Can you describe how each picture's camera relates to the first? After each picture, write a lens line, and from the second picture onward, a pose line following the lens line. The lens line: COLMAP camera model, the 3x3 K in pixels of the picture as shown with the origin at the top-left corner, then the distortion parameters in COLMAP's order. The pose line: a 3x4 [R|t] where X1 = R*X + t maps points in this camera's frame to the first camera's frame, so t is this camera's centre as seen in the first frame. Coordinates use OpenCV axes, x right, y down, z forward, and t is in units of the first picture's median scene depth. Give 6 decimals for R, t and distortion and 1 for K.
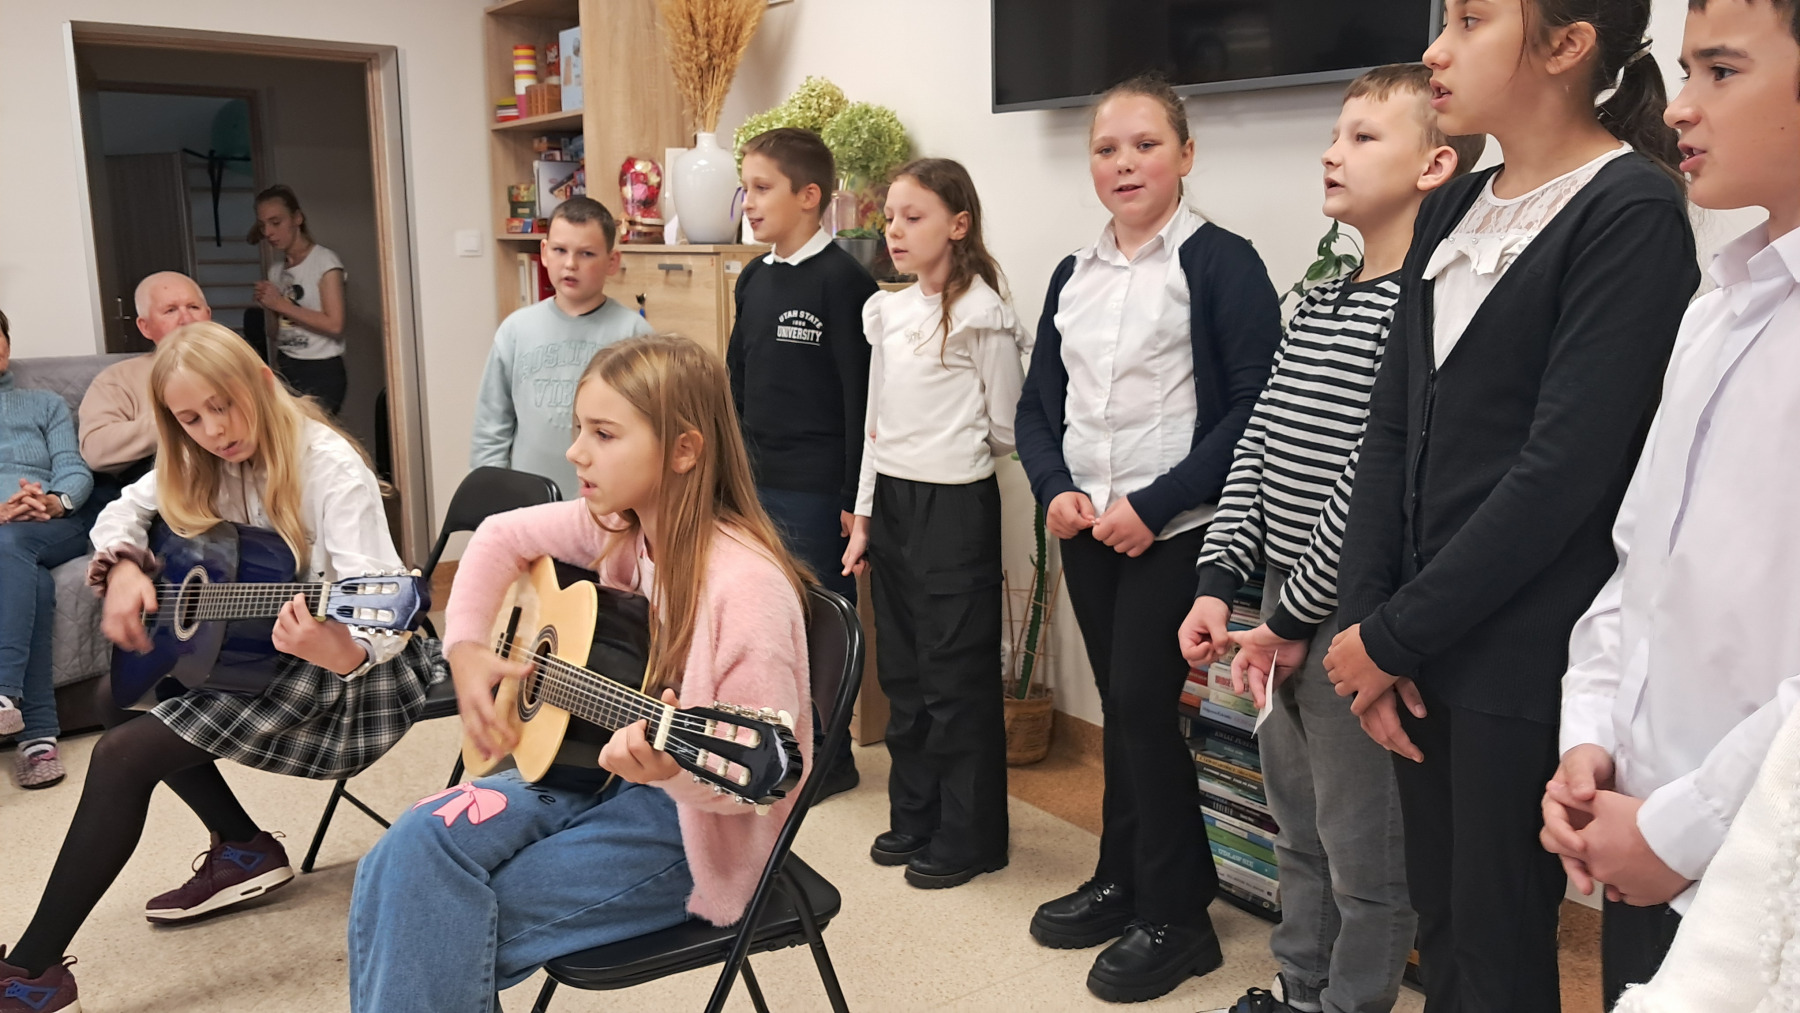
lens RADIAL K [[1306.3, 0, 898.2], [0, 1306.3, 529.4], [0, 0, 1]] dist [0.036154, -0.000783]
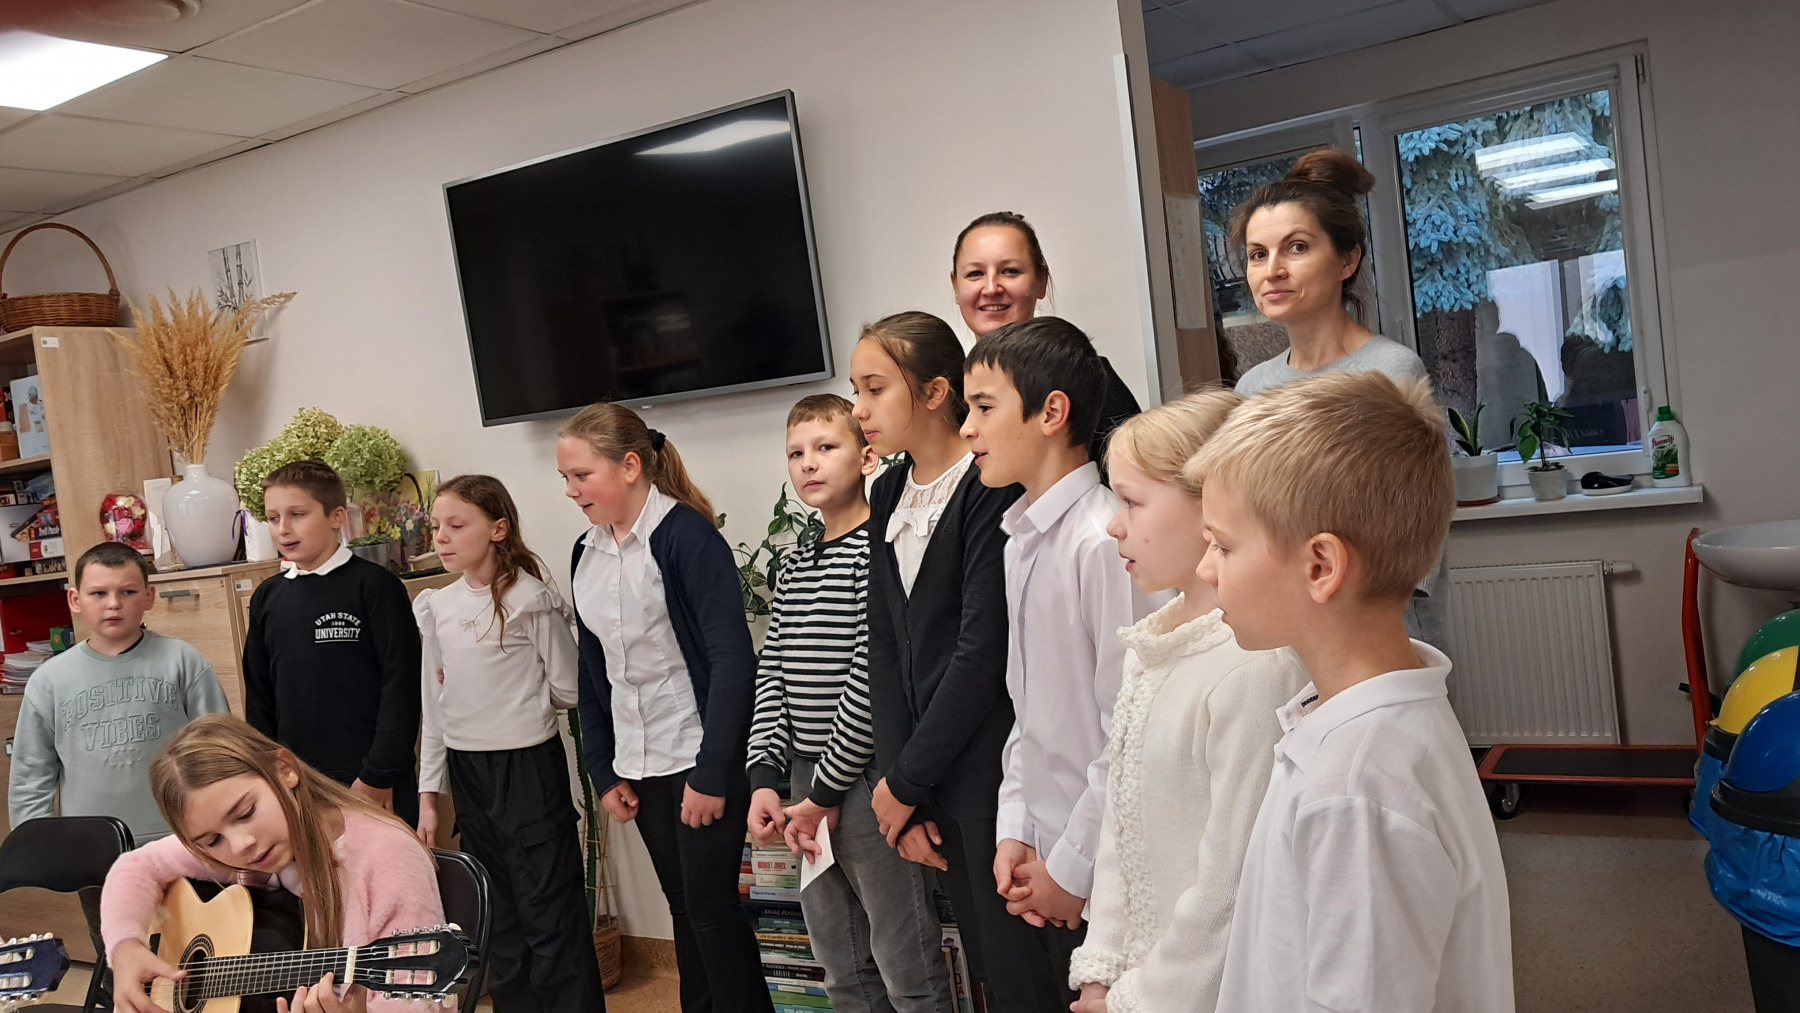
lens RADIAL K [[1306.3, 0, 898.2], [0, 1306.3, 529.4], [0, 0, 1]] dist [0.036154, -0.000783]
pose [[0.889166, -0.117100, 0.442347, -0.140992], [0.194969, 0.971512, -0.134727, 0.000844], [-0.413969, 0.206039, 0.886667, -0.191698]]
